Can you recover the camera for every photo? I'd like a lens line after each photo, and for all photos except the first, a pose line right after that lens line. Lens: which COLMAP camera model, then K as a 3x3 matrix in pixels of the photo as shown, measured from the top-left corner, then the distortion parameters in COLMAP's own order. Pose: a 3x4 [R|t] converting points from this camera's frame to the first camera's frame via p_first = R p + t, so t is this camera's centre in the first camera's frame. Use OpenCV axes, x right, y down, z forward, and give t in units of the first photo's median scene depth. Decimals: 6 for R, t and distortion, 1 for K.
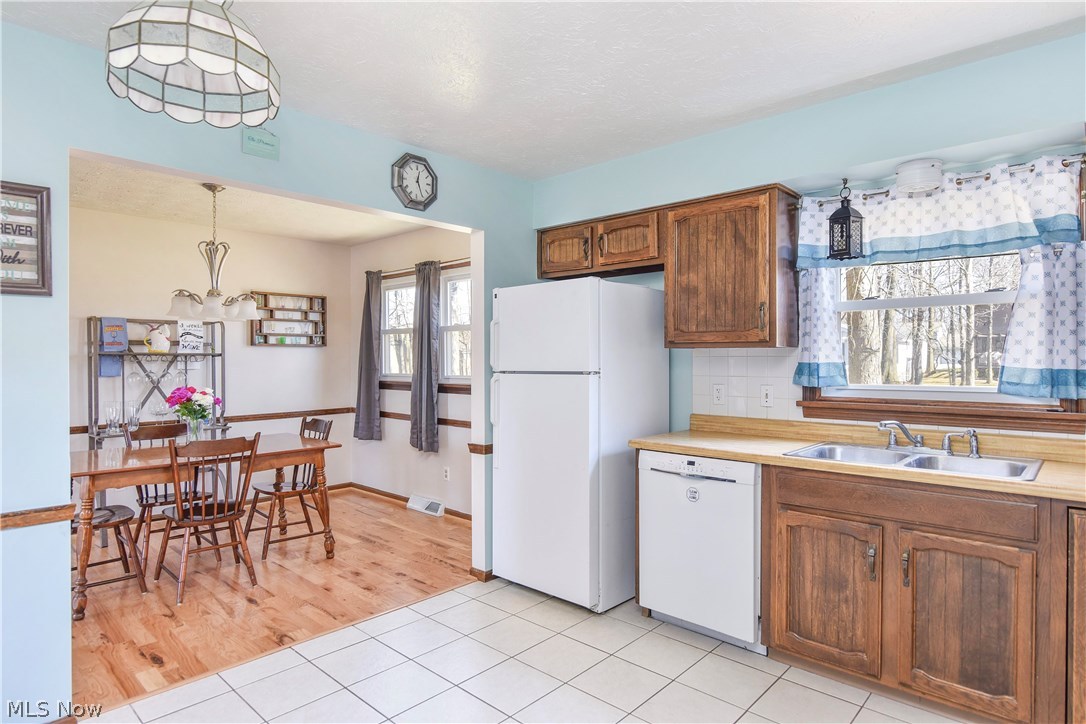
lens RADIAL K [[607.7, 0, 543.0], [0, 607.7, 362.0], [0, 0, 1]] dist [0.000464, -0.000259]
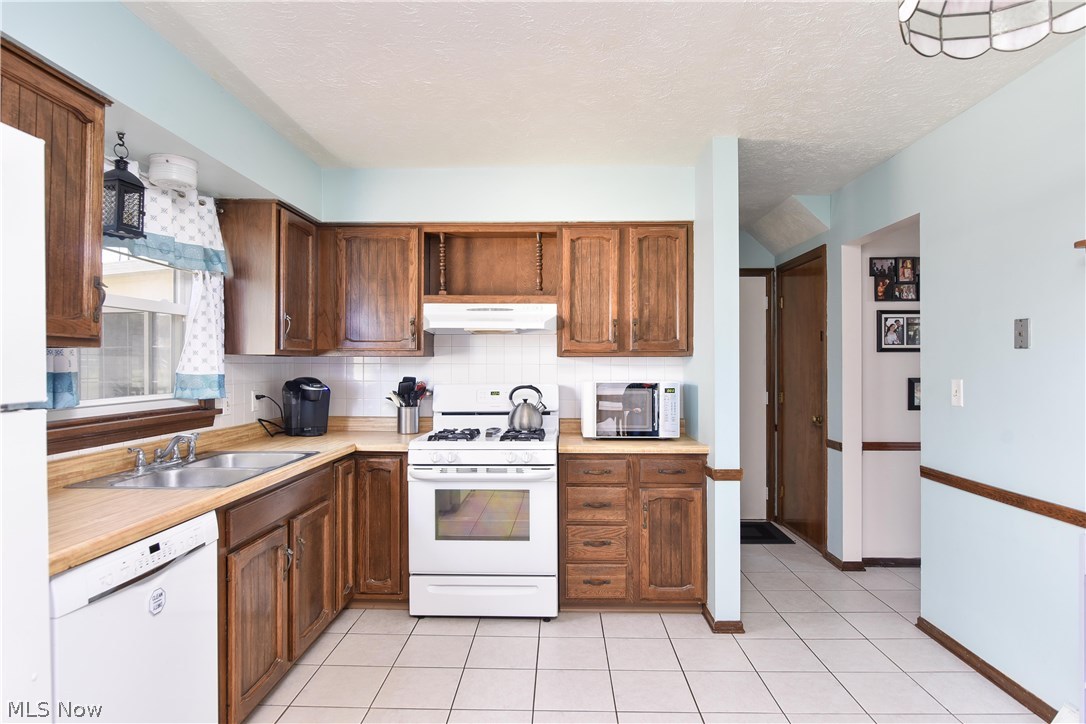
lens RADIAL K [[598.9, 0, 543.0], [0, 598.9, 362.0], [0, 0, 1]] dist [-0.021605, -0.000160]
pose [[-0.660996, 0.007072, 0.750356, -0.390705], [0.005788, 0.999974, -0.004325, -0.004119], [-0.750367, 0.001484, -0.661019, 1.024177]]
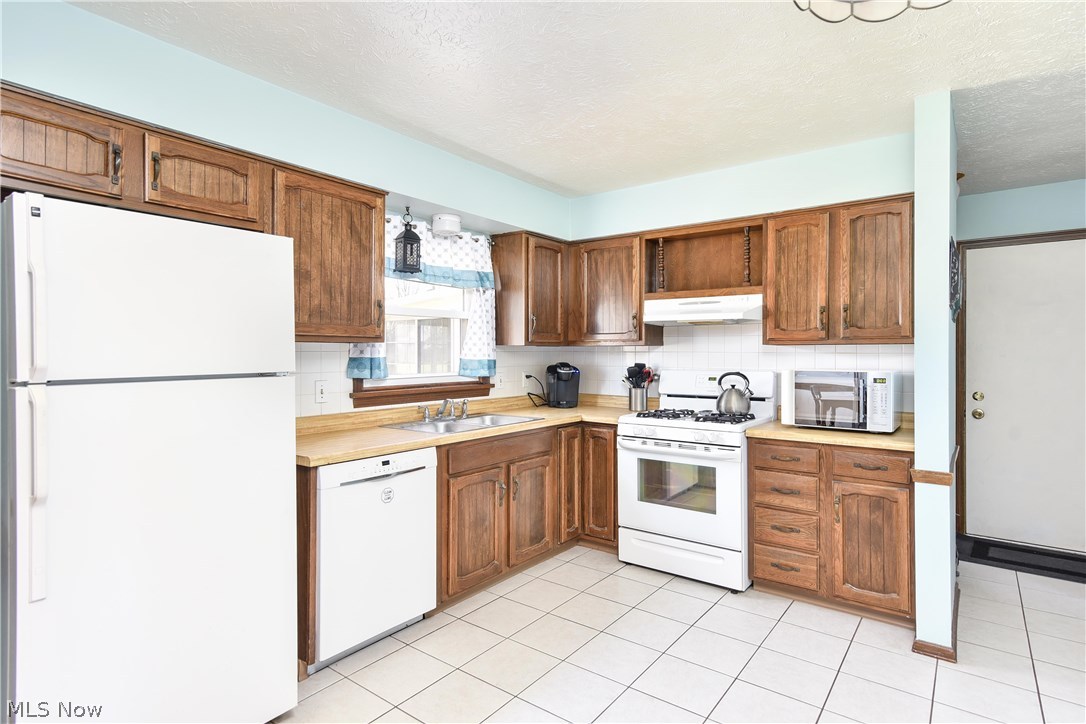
lens RADIAL K [[562.0, 0, 544.3], [0, 562.0, 354.9], [0, 0, 1]] dist [0.002350, 0.000423]
pose [[-0.097425, -0.000784, 0.995243, -0.616273], [0.004933, 0.999987, 0.001270, -0.002857], [-0.995231, 0.005033, -0.097420, 0.784348]]
